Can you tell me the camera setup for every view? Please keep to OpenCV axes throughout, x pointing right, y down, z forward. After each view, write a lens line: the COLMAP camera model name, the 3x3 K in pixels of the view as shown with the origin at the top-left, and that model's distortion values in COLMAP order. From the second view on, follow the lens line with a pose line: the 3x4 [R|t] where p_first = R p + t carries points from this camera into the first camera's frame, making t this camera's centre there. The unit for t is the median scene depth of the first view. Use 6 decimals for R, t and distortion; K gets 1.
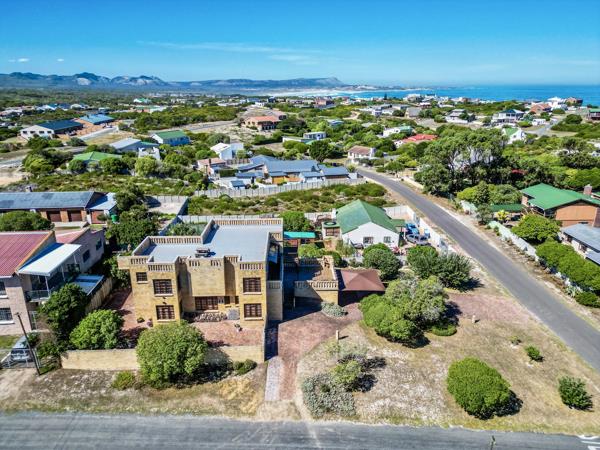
lens RADIAL K [[419.4, 0, 300.0], [0, 419.4, 225.0], [0, 0, 1]] dist [0.058488, -0.049568]
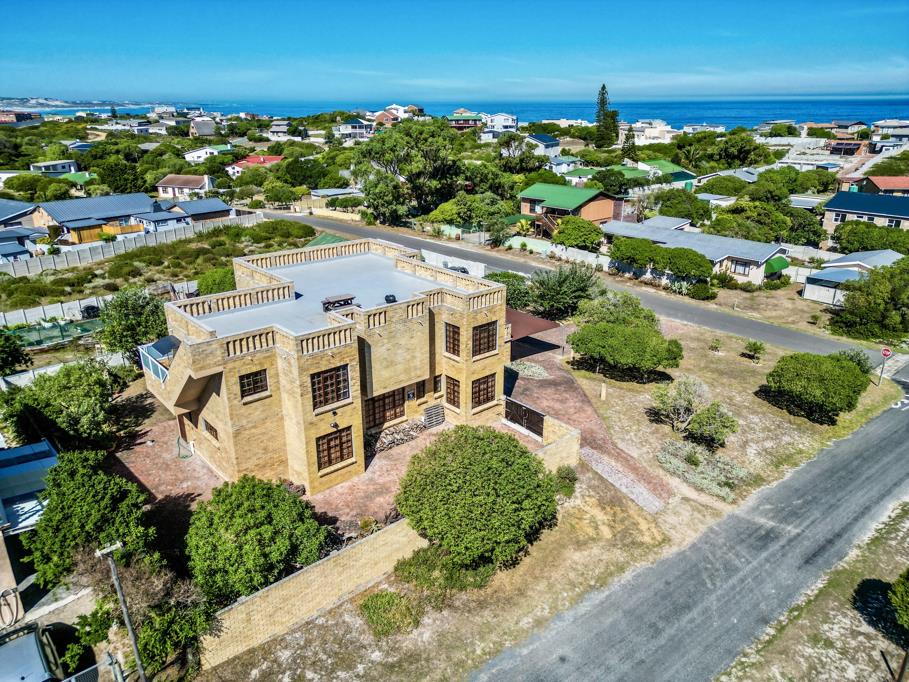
lens RADIAL K [[635.4, 0, 454.5], [0, 635.4, 341.0], [0, 0, 1]] dist [0.058488, -0.049568]
pose [[0.776540, -0.220399, 0.590263, -0.573521], [0.196753, 0.974800, 0.105136, 0.057594], [-0.598560, 0.034494, 0.800335, 0.406605]]
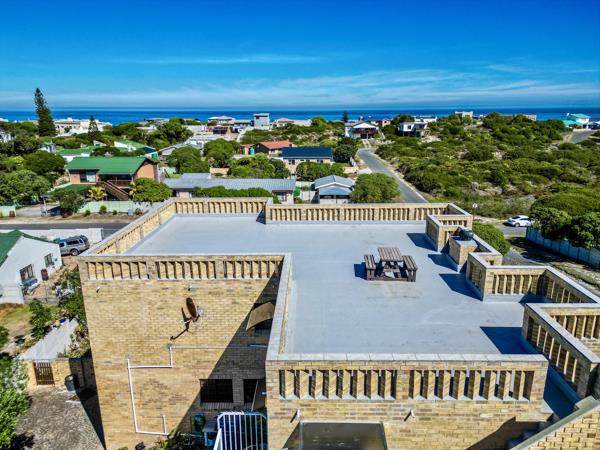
lens RADIAL K [[419.4, 0, 300.0], [0, 419.4, 225.0], [0, 0, 1]] dist [0.058488, -0.049568]
pose [[0.053514, -0.261012, 0.963851, -0.574364], [0.312319, 0.921183, 0.232117, -0.061021], [-0.948469, 0.288607, 0.130815, 1.040885]]
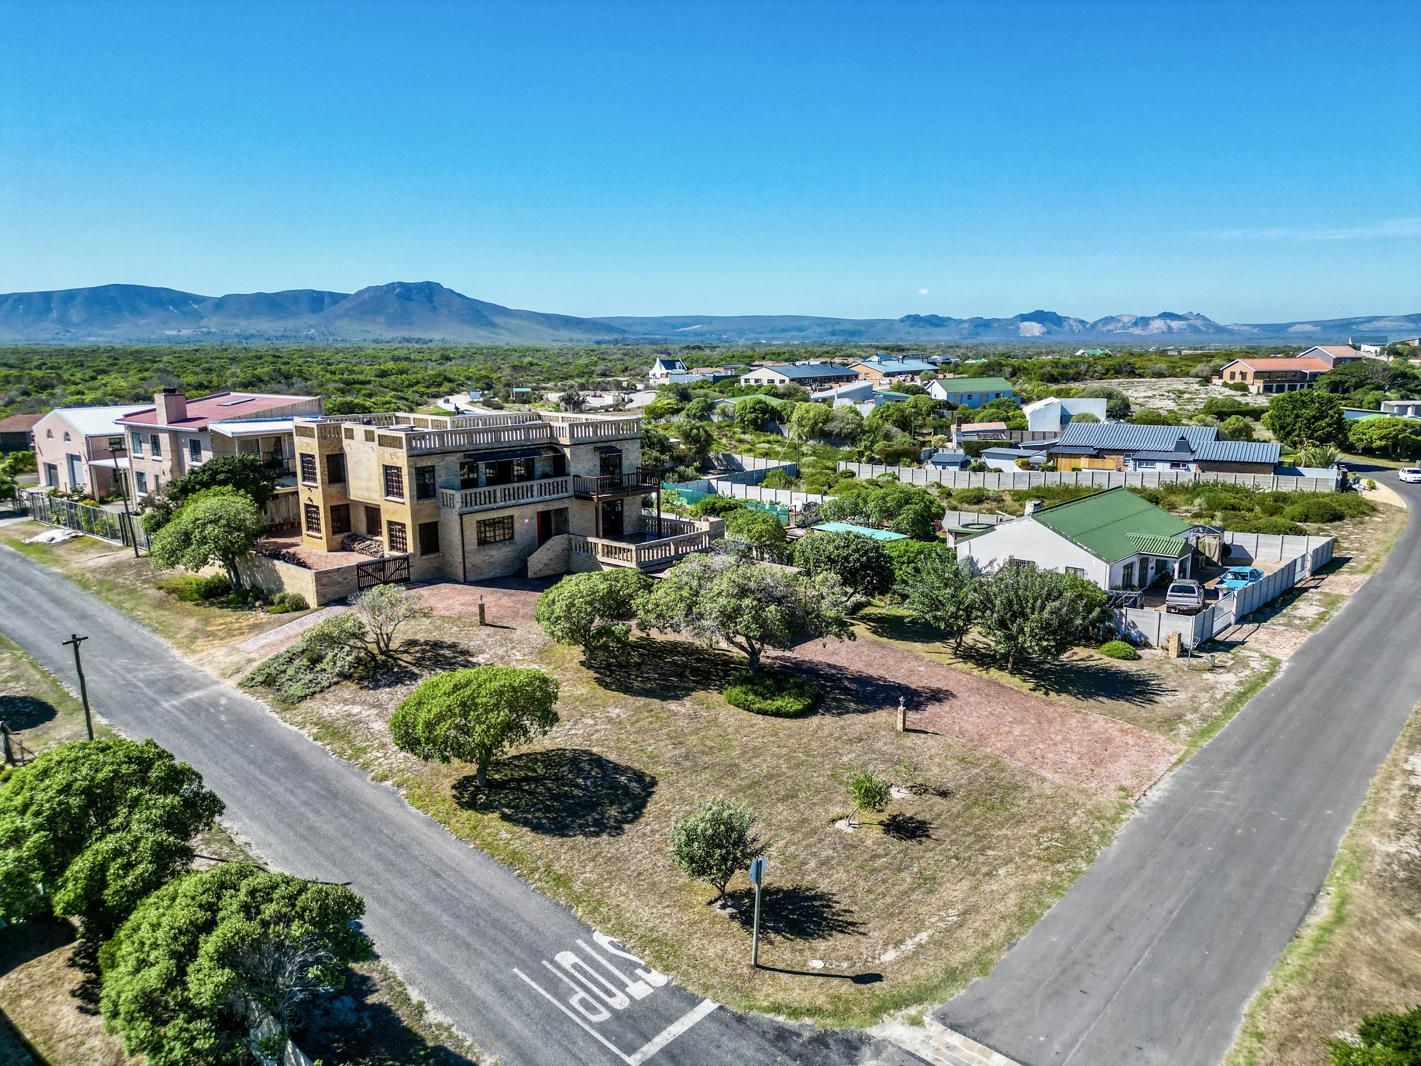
lens RADIAL K [[993.2, 0, 710.5], [0, 993.2, 533.0], [0, 0, 1]] dist [0.058488, -0.049568]
pose [[0.730504, 0.123847, -0.671584, 0.954370], [-0.204985, 0.977836, -0.042645, 0.171614], [0.651418, 0.168817, 0.739700, 0.359557]]
